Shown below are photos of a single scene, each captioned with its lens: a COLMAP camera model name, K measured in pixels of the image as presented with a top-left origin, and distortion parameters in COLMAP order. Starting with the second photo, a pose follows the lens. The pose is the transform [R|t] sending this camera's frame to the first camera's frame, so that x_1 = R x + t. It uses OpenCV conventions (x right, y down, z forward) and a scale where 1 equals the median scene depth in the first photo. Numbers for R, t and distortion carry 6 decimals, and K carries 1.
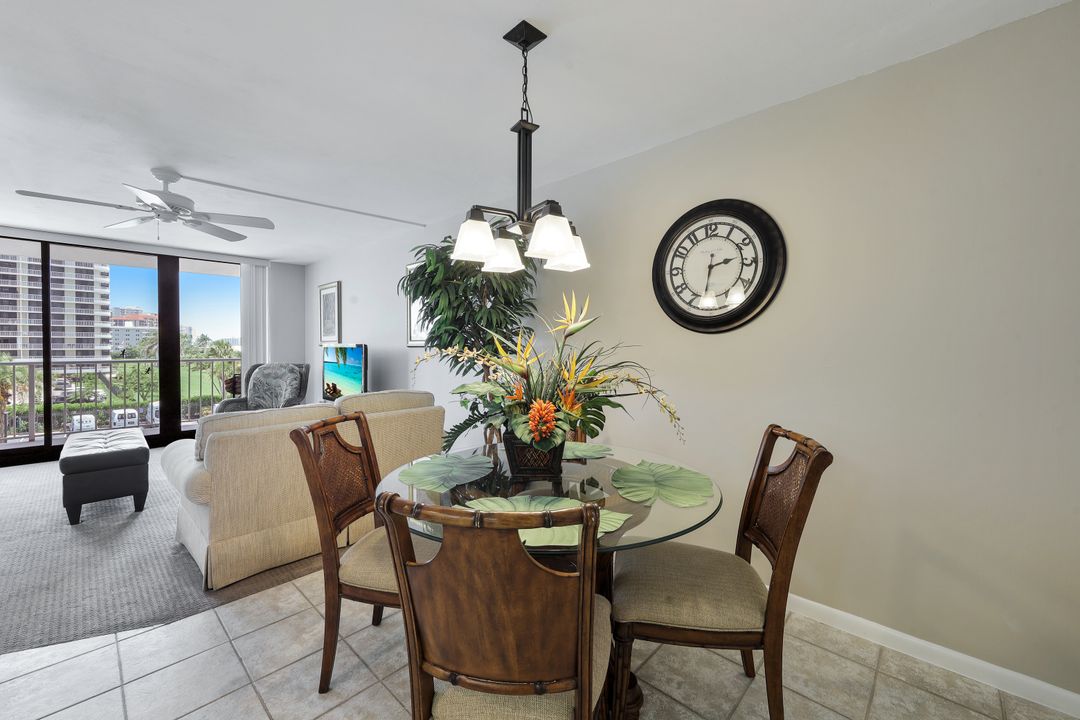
lens RADIAL K [[441.8, 0, 544.0], [0, 441.8, 350.0], [0, 0, 1]] dist [-0.003642, 0.000316]
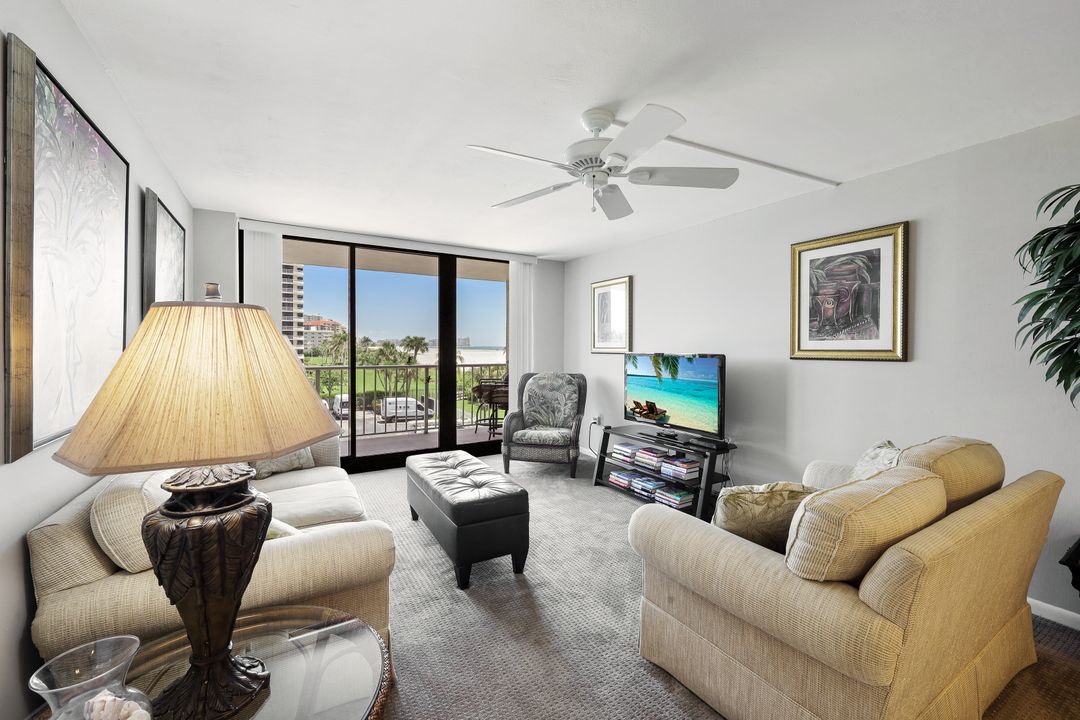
lens RADIAL K [[441.8, 0, 544.0], [0, 441.8, 350.0], [0, 0, 1]] dist [-0.003642, 0.000316]
pose [[0.961979, 0.002747, -0.273110, -0.950440], [-0.003099, 0.999995, -0.000856, -0.037589], [0.273106, 0.001670, 0.961982, 0.373012]]
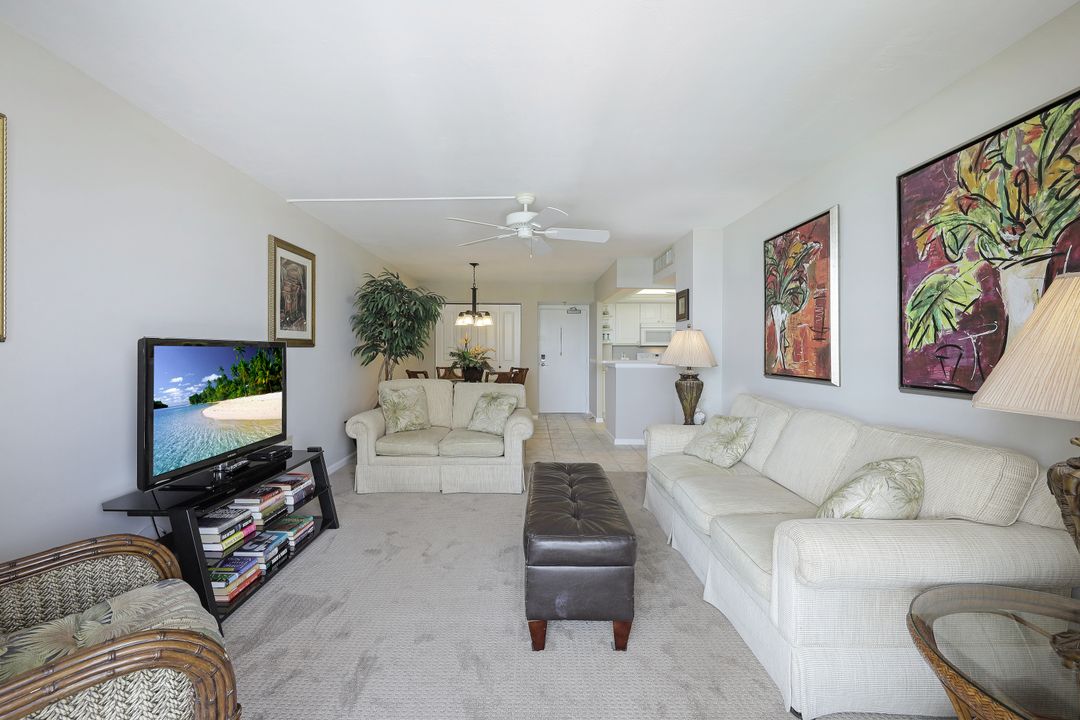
lens RADIAL K [[442.6, 0, 534.0], [0, 442.6, 349.7], [0, 0, 1]] dist [0.002836, 0.000151]
pose [[-0.688907, -0.006053, 0.724824, -2.159634], [-0.001343, 0.999974, 0.007075, -0.015745], [-0.724848, 0.003900, -0.688897, 2.228475]]
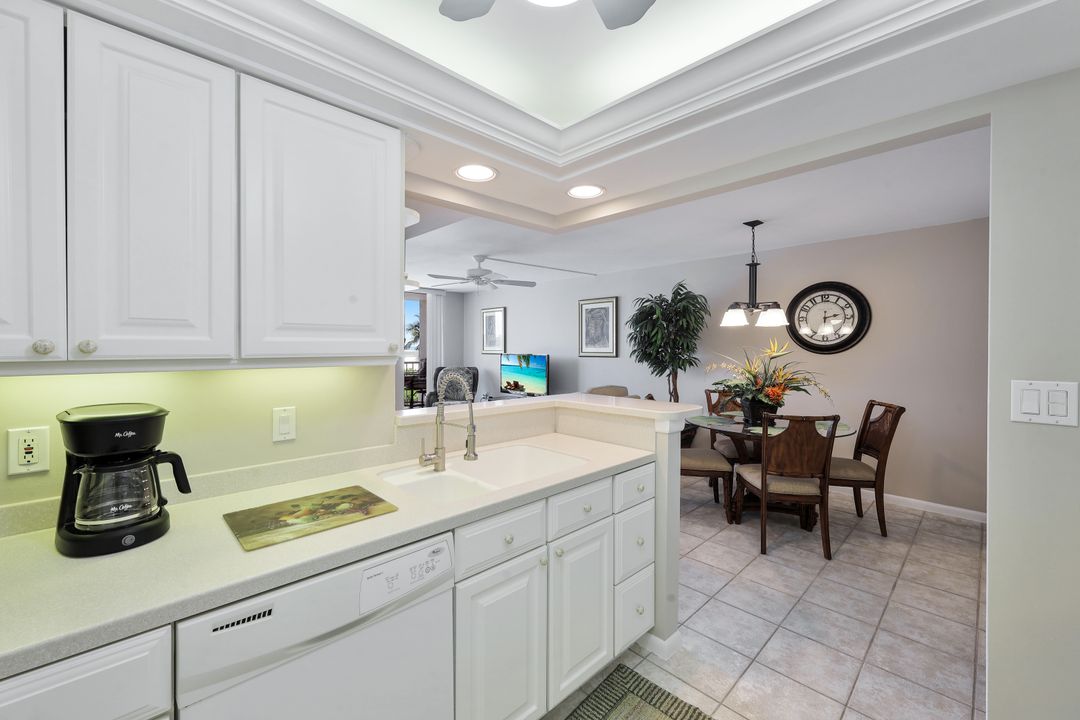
lens RADIAL K [[442.6, 0, 534.0], [0, 442.6, 349.7], [0, 0, 1]] dist [0.002836, 0.000151]
pose [[0.998269, 0.001600, -0.058786, -0.708300], [-0.001722, 0.999996, -0.002011, -0.049651], [0.058782, 0.002109, 0.998269, -0.893734]]
